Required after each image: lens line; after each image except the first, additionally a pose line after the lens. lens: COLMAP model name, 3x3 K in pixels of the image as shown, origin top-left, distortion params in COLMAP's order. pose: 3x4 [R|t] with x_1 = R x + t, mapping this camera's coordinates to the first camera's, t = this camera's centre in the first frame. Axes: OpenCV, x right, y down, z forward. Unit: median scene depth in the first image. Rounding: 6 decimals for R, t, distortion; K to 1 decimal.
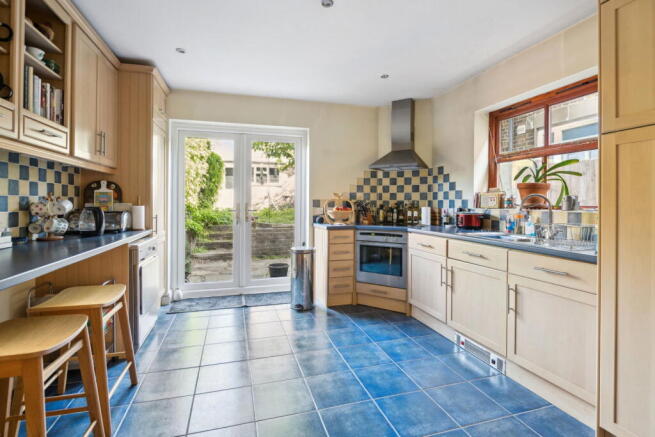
lens RADIAL K [[316.9, 0, 331.5], [0, 316.9, 193.8], [0, 0, 1]] dist [-0.003270, 0.001023]
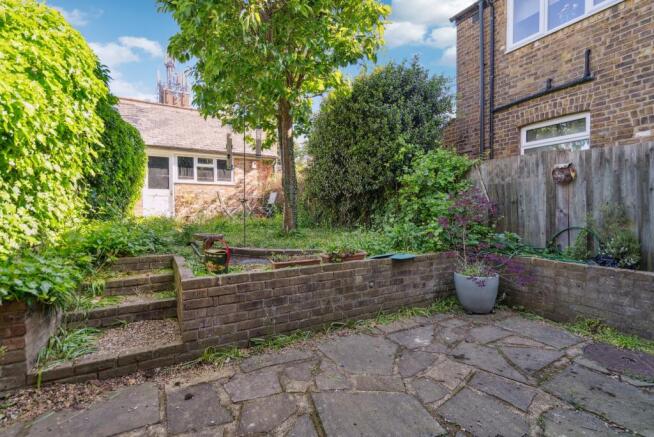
lens RADIAL K [[300.1, 0, 329.8], [0, 300.1, 216.1], [0, 0, 1]] dist [-0.000579, 0.000224]
pose [[0.976799, -0.004886, 0.214104, -0.186803], [-0.006304, 0.998651, 0.051549, 0.017849], [-0.214067, -0.051703, 0.975450, 0.564399]]
